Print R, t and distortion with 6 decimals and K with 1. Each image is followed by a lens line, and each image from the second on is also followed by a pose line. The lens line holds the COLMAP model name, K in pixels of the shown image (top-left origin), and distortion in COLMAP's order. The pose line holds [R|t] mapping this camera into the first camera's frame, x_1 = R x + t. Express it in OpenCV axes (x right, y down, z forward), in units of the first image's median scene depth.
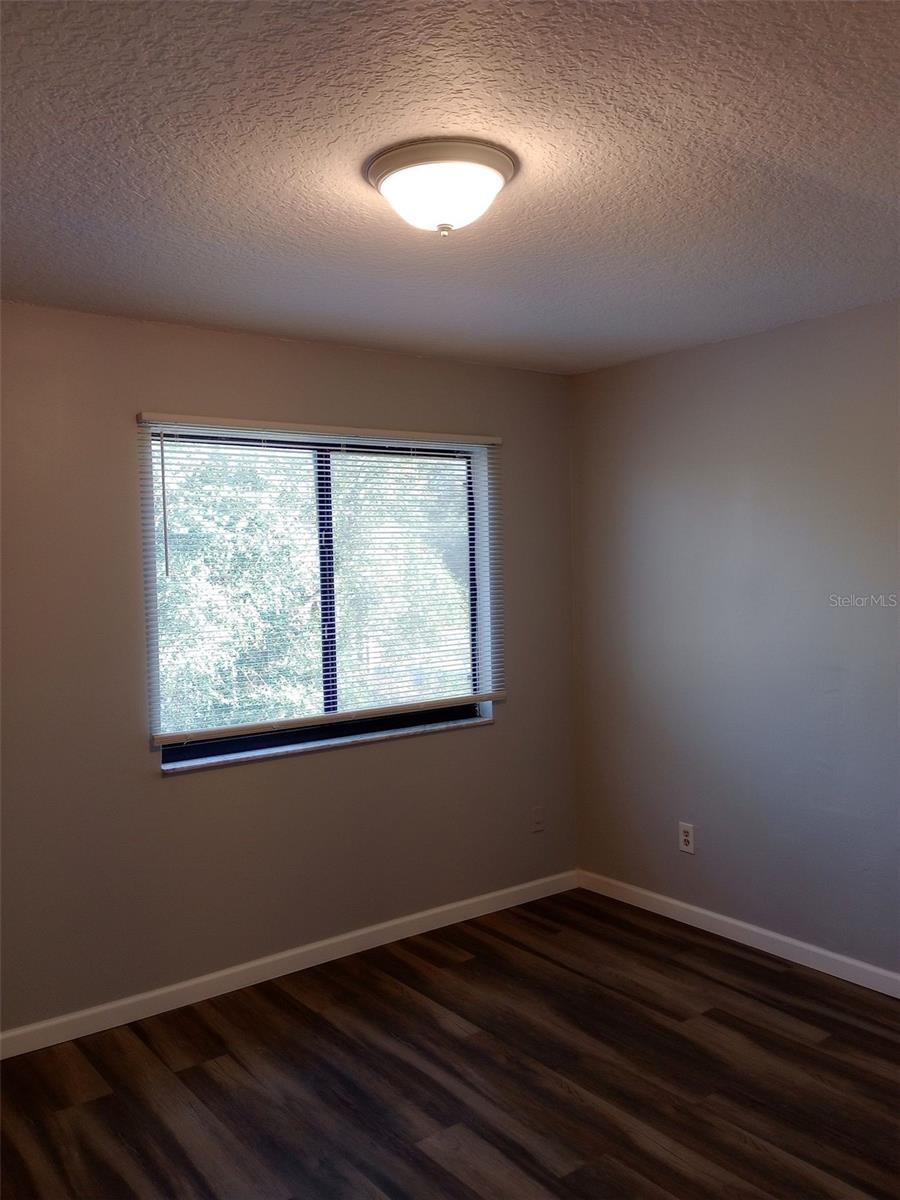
lens RADIAL K [[991.6, 0, 465.1], [0, 991.6, 591.6], [0, 0, 1]] dist [0.072157, -0.108613]
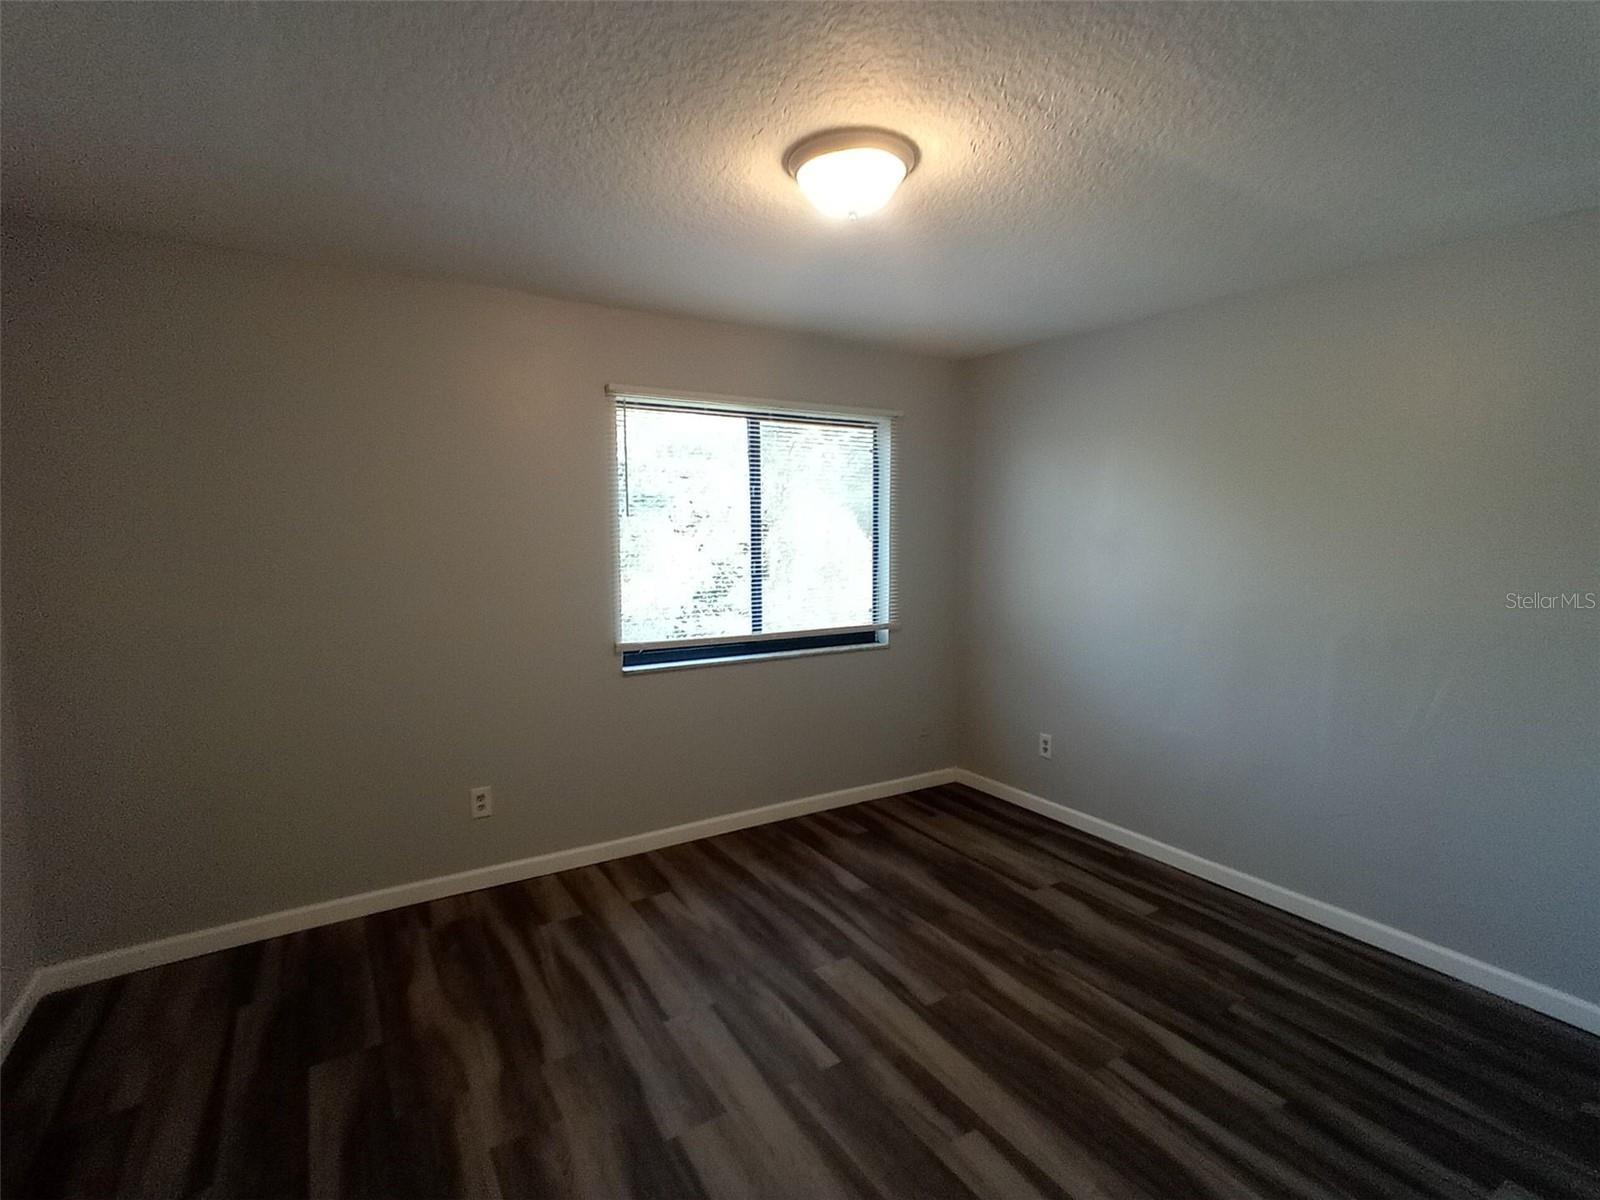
lens RADIAL K [[783.6, 0, 800.0], [0, 783.6, 600.0], [0, 0, 1]] dist [0.011889, -0.000128]
pose [[0.994972, 0.030046, -0.095538, 0.013393], [-0.024057, 0.997709, 0.063235, 0.020893], [0.097219, -0.060619, 0.993415, 0.038744]]
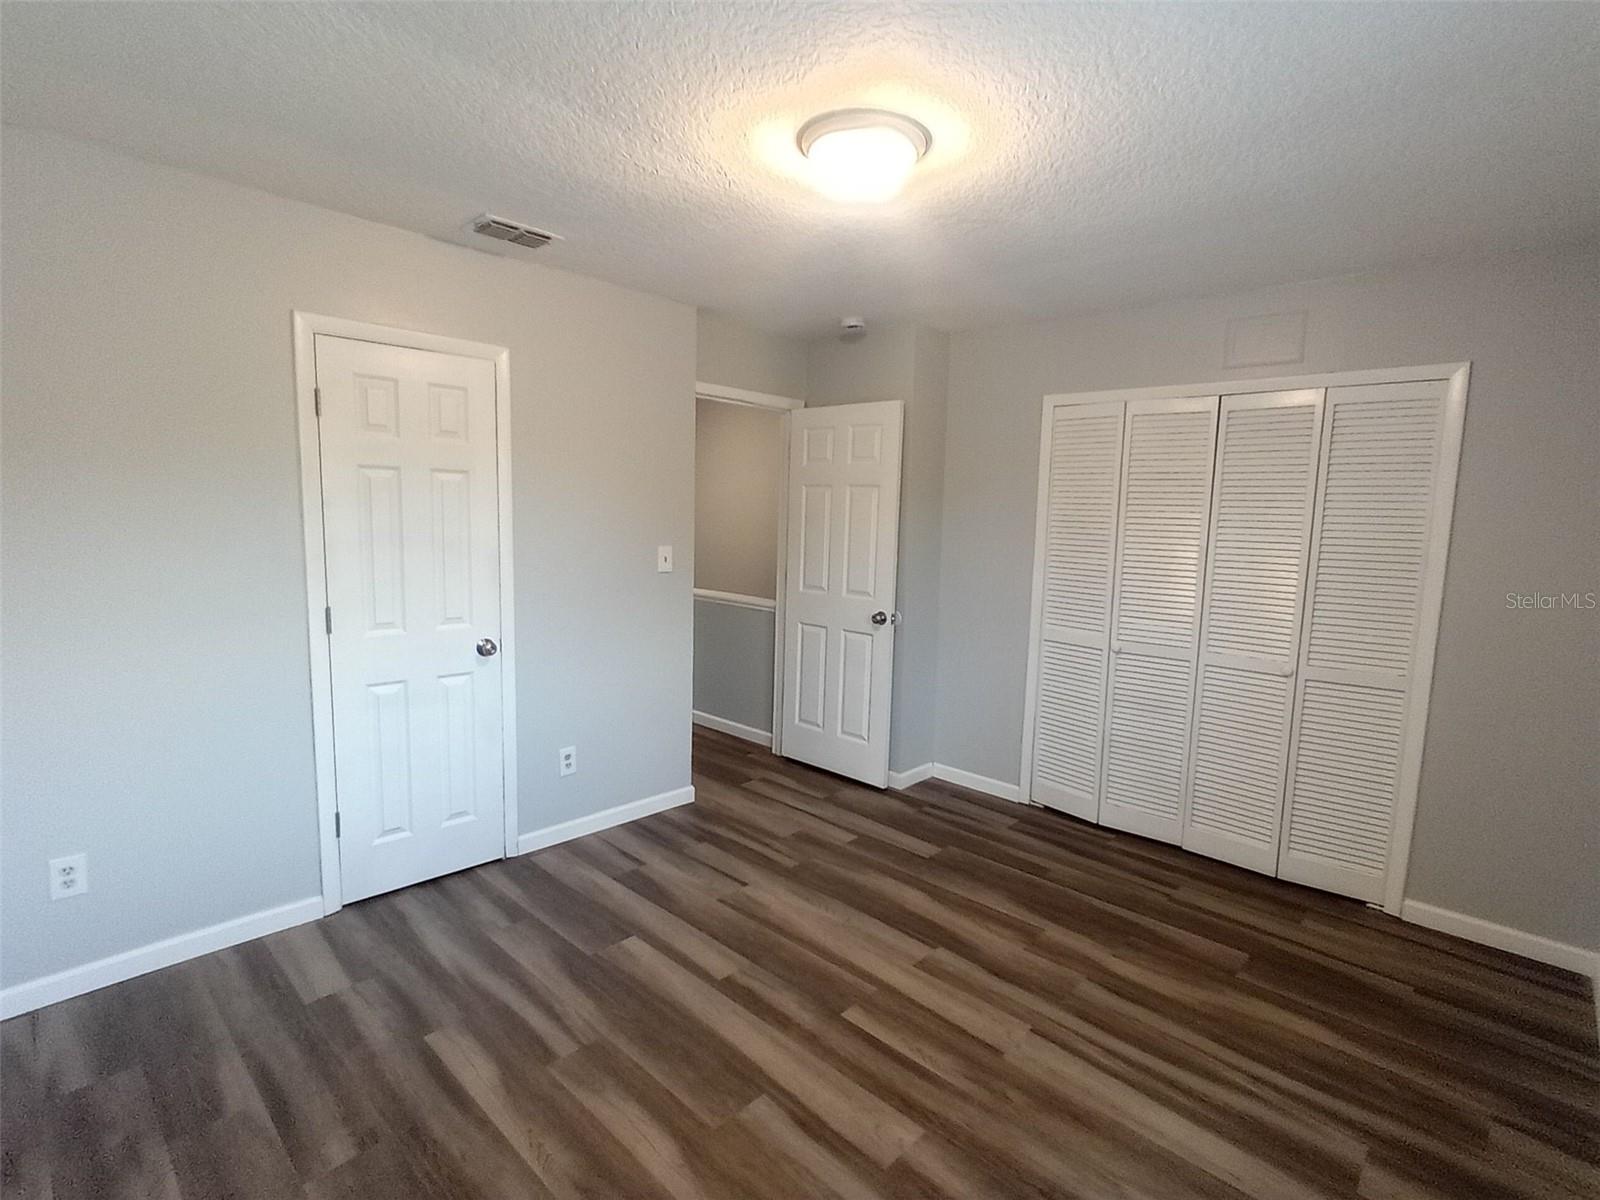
lens RADIAL K [[783.6, 0, 800.0], [0, 783.6, 600.0], [0, 0, 1]] dist [0.011889, -0.000128]
pose [[-0.989100, 0.009101, -0.146966, 0.137819], [-0.014191, 0.987551, 0.156660, -0.022626], [0.146562, 0.157038, -0.976657, 1.373447]]
